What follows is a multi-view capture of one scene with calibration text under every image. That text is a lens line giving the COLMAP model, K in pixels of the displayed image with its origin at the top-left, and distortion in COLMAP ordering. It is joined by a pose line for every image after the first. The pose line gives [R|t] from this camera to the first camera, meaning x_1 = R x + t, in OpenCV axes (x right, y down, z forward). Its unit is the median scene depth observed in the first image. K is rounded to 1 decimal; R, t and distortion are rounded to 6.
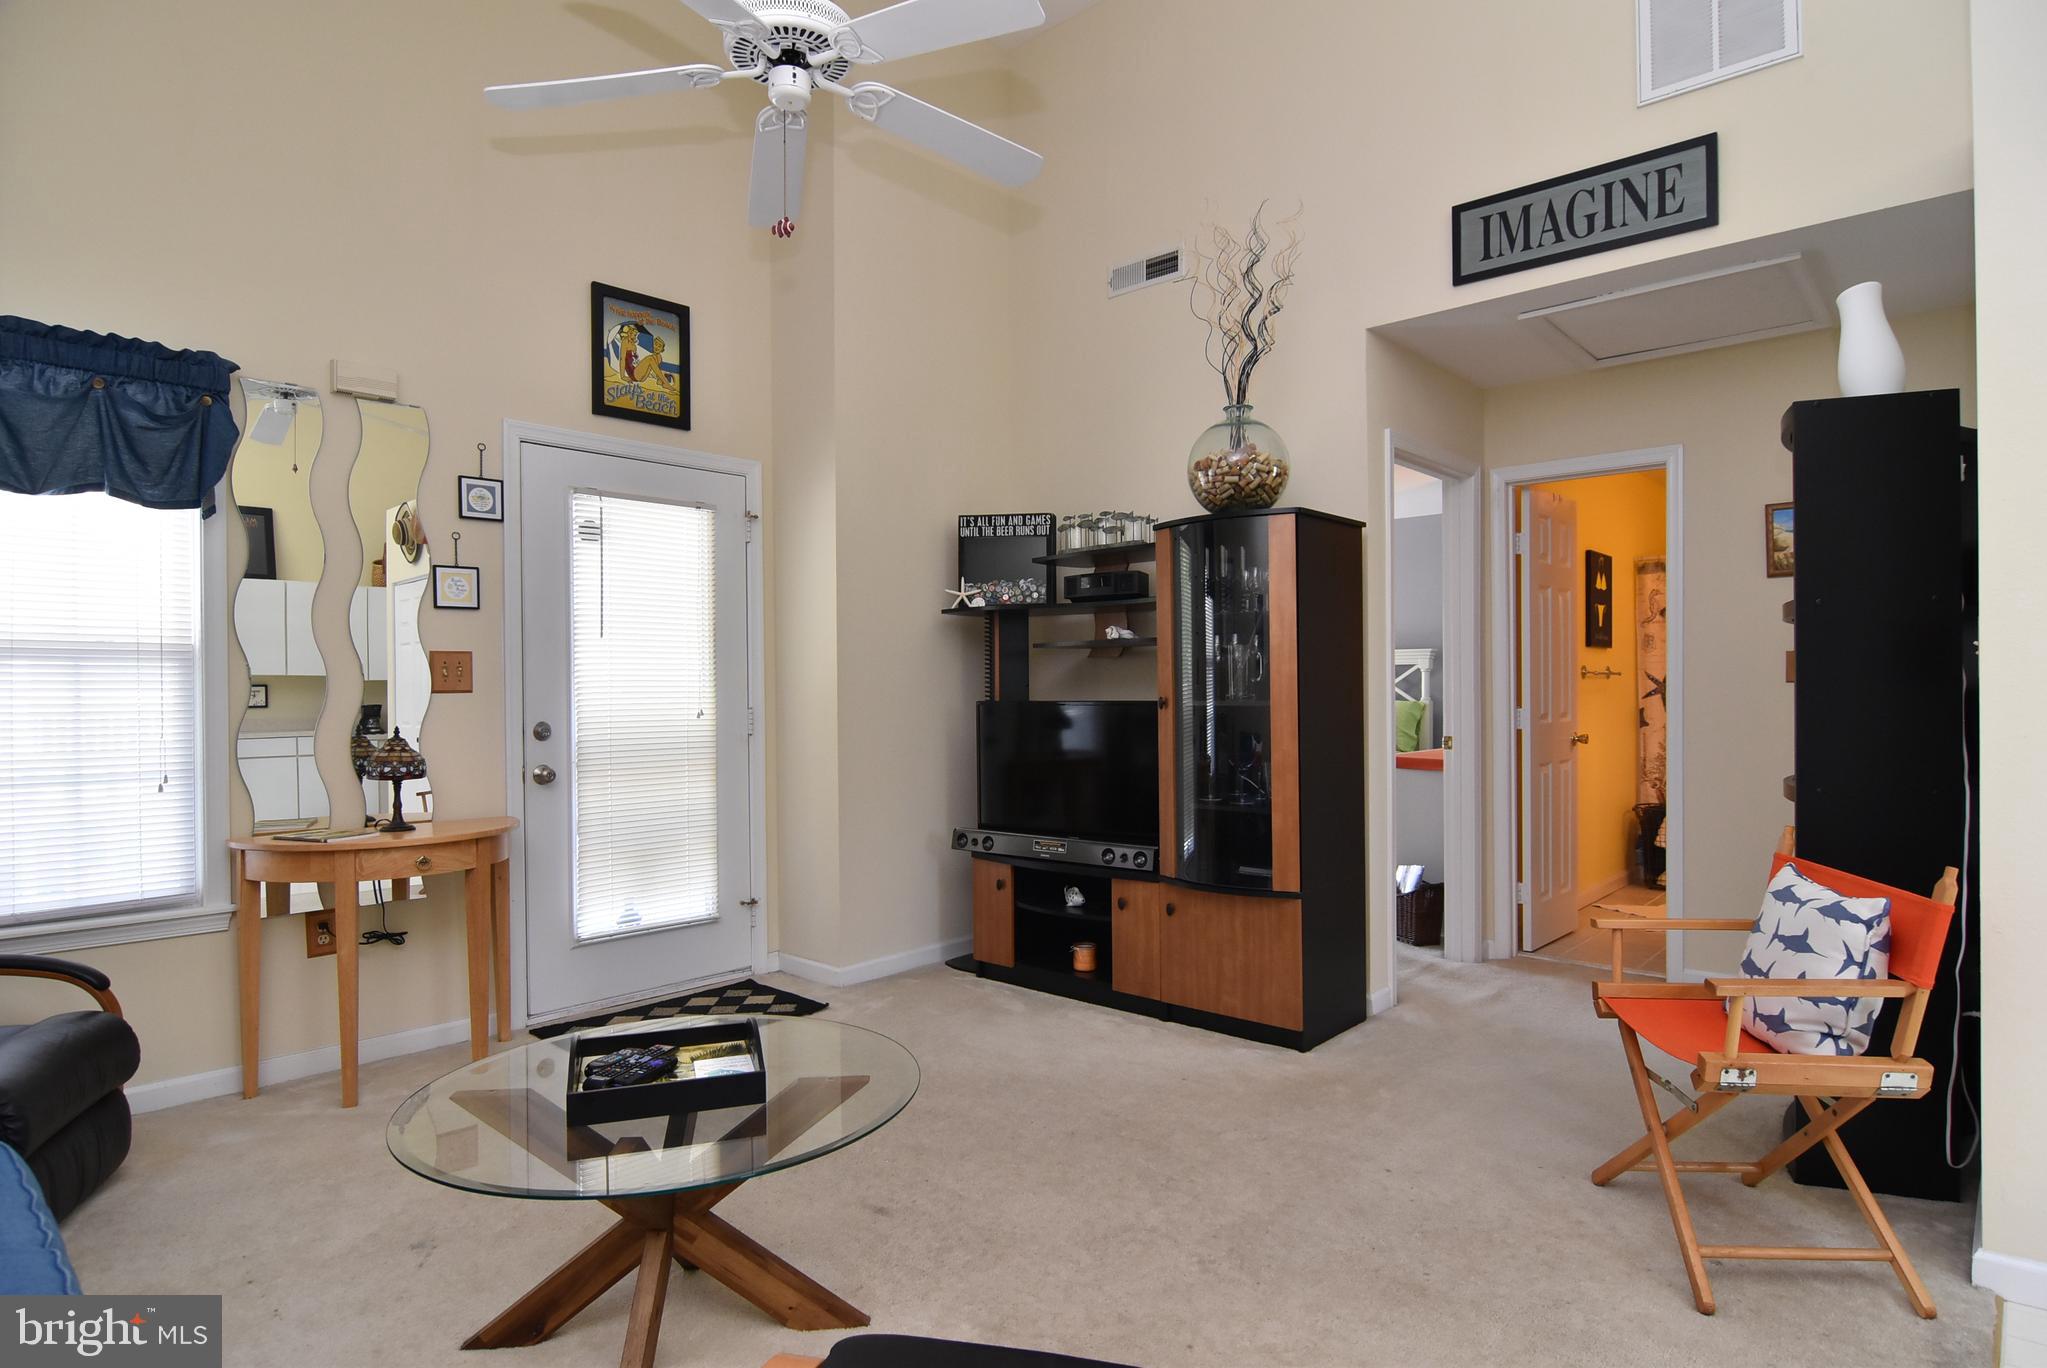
lens RADIAL K [[1101.8, 0, 1031.8], [0, 1101.8, 688.9], [0, 0, 1]] dist [-0.004174, -0.016211]
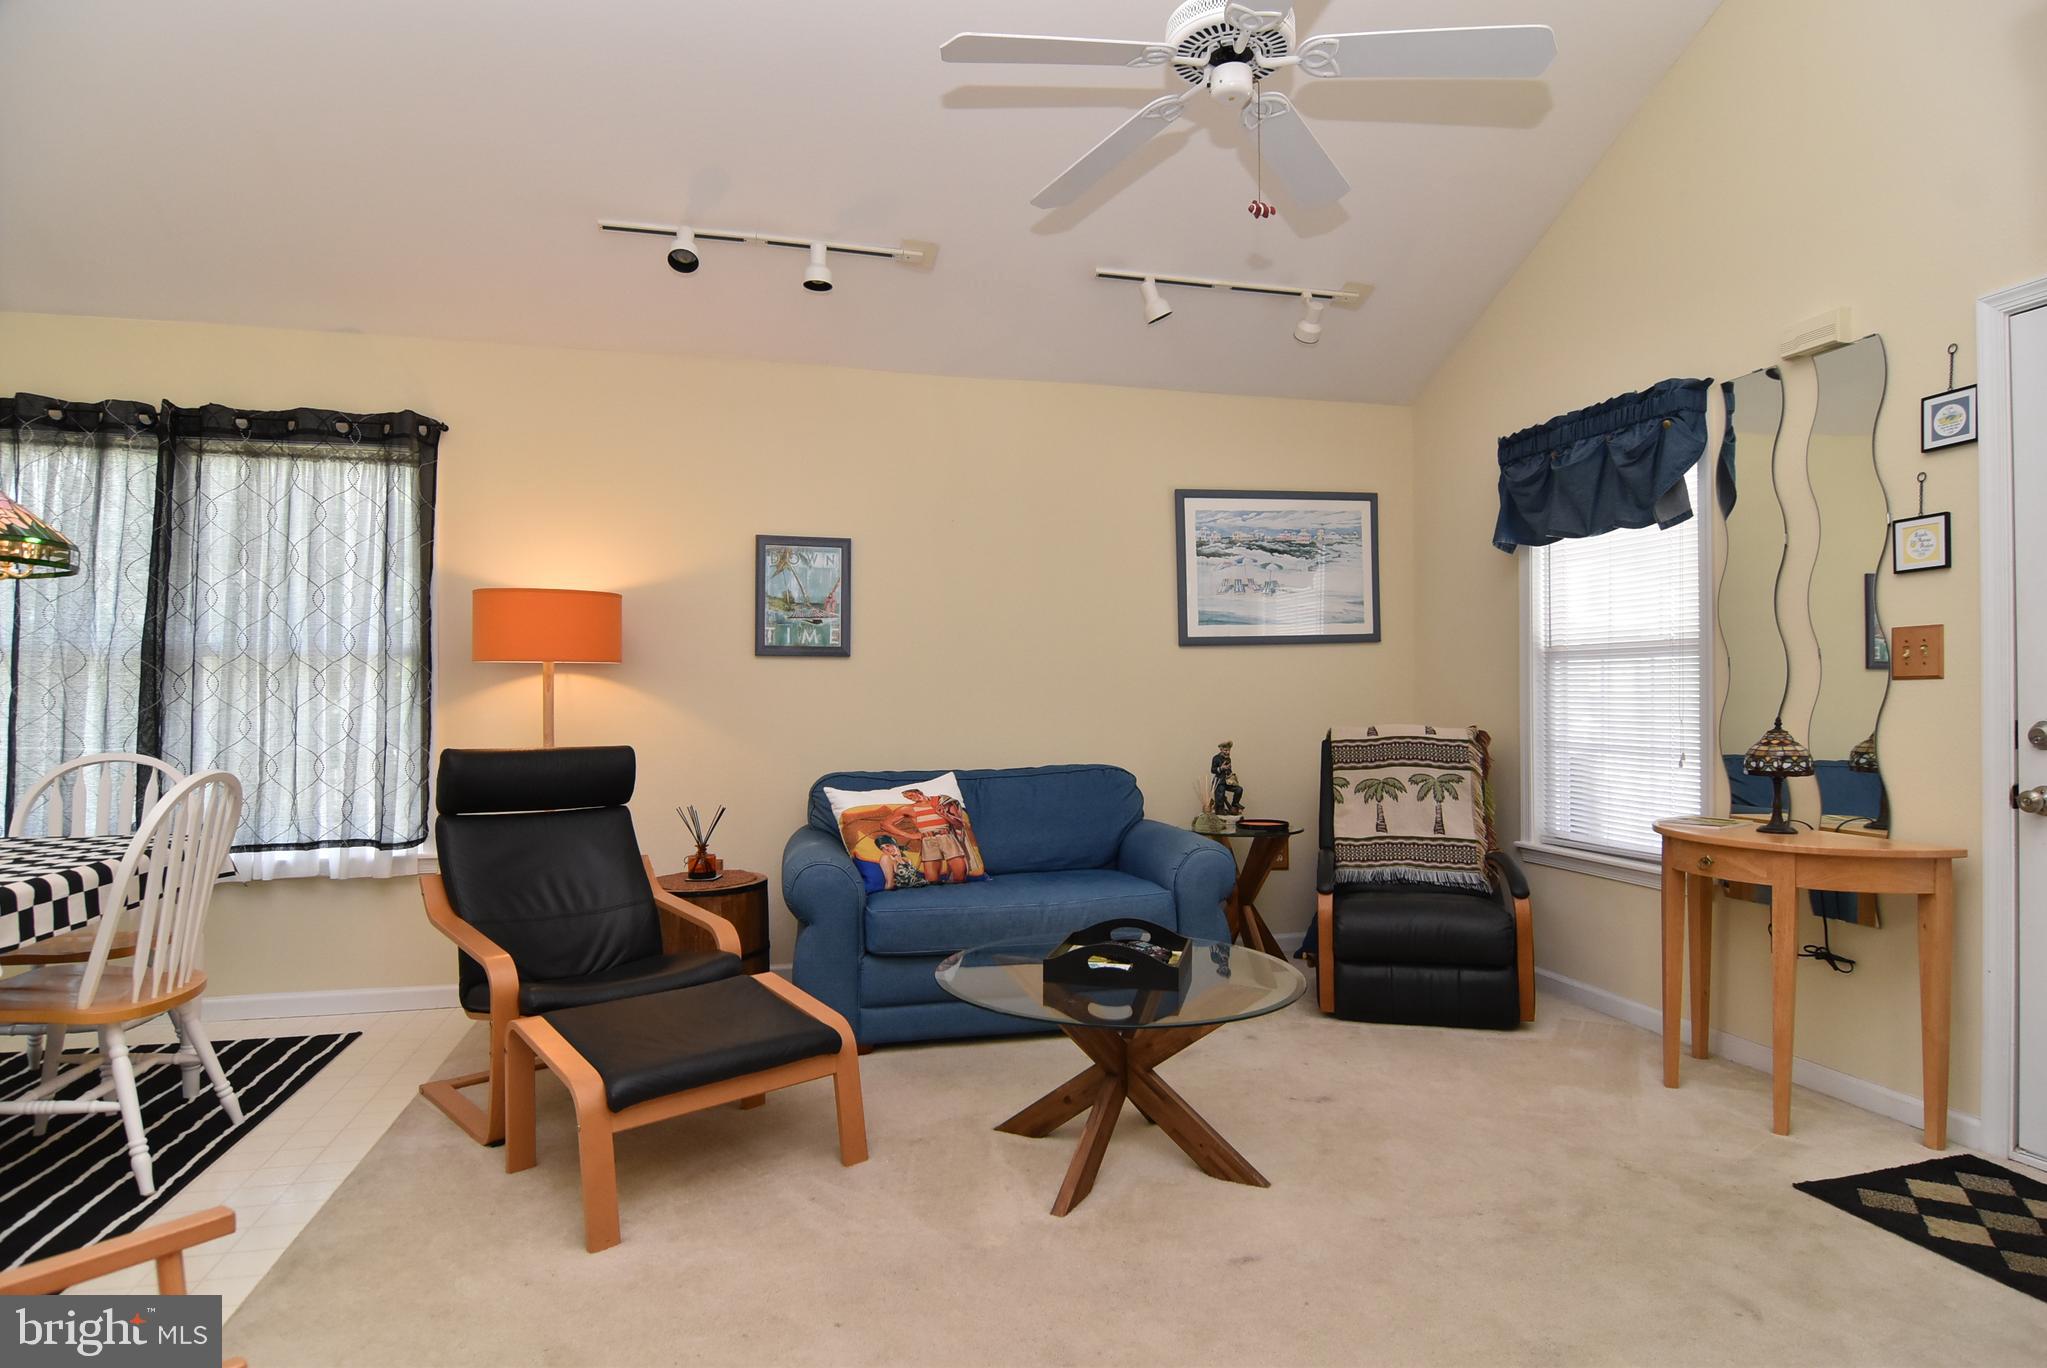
lens RADIAL K [[1101.8, 0, 1031.8], [0, 1101.8, 688.9], [0, 0, 1]] dist [-0.004174, -0.016211]
pose [[-0.548933, 0.000847, -0.835866, 0.443470], [0.007106, 0.999968, -0.003653, 0.008537], [0.835836, -0.007945, -0.548921, 0.850980]]
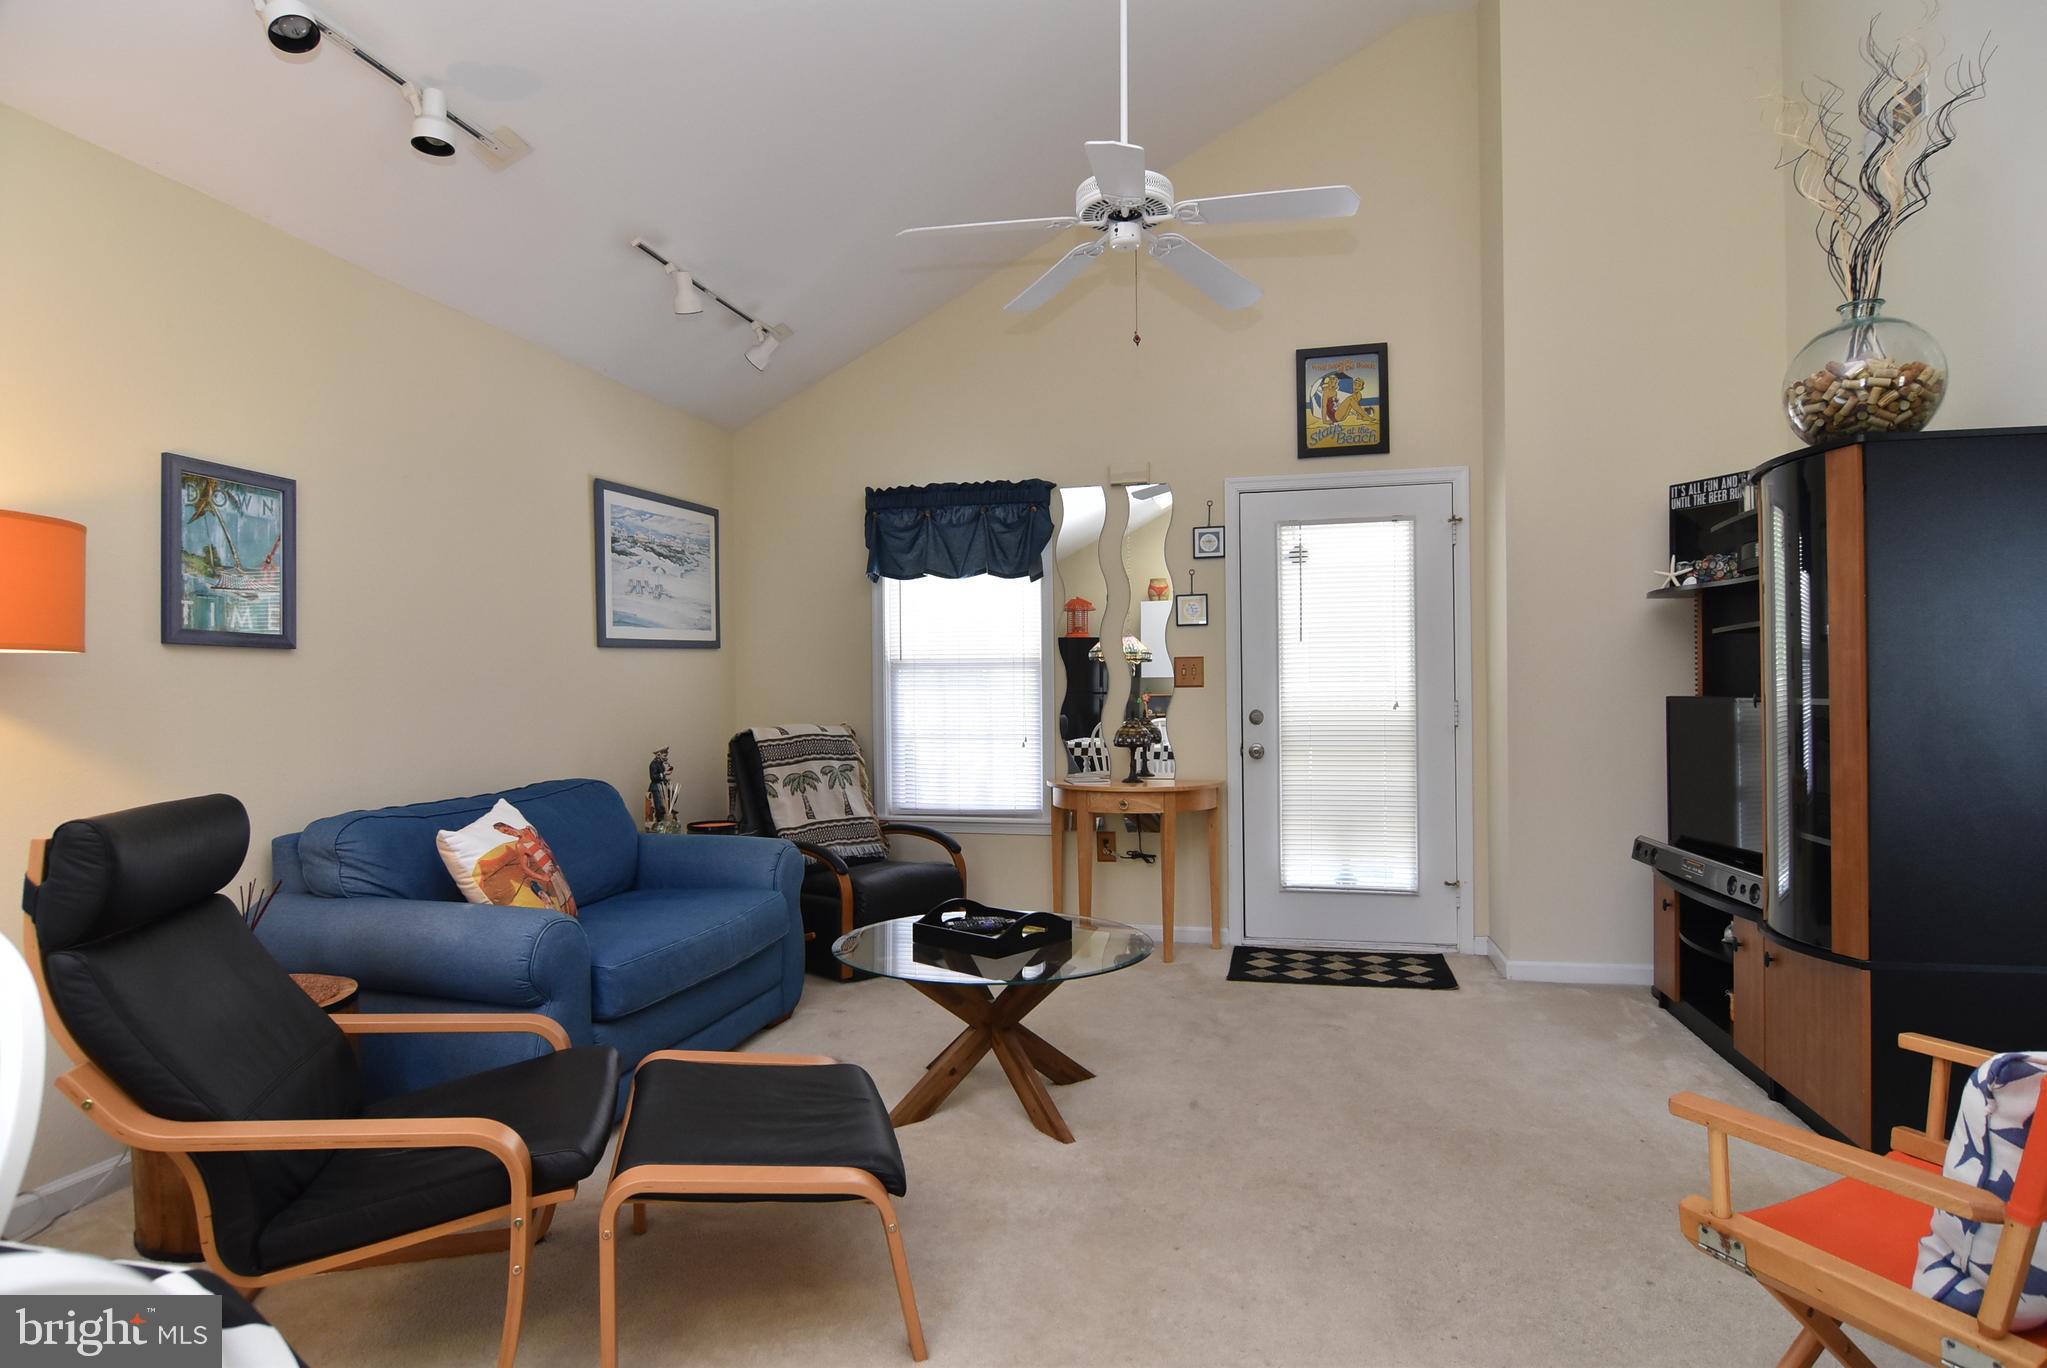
lens RADIAL K [[1101.8, 0, 1031.8], [0, 1101.8, 688.9], [0, 0, 1]] dist [-0.004174, -0.016211]
pose [[0.491966, 0.002296, -0.870611, 0.541882], [0.006014, 0.999964, 0.006035, -0.003564], [0.870594, -0.008205, 0.491934, 0.144715]]
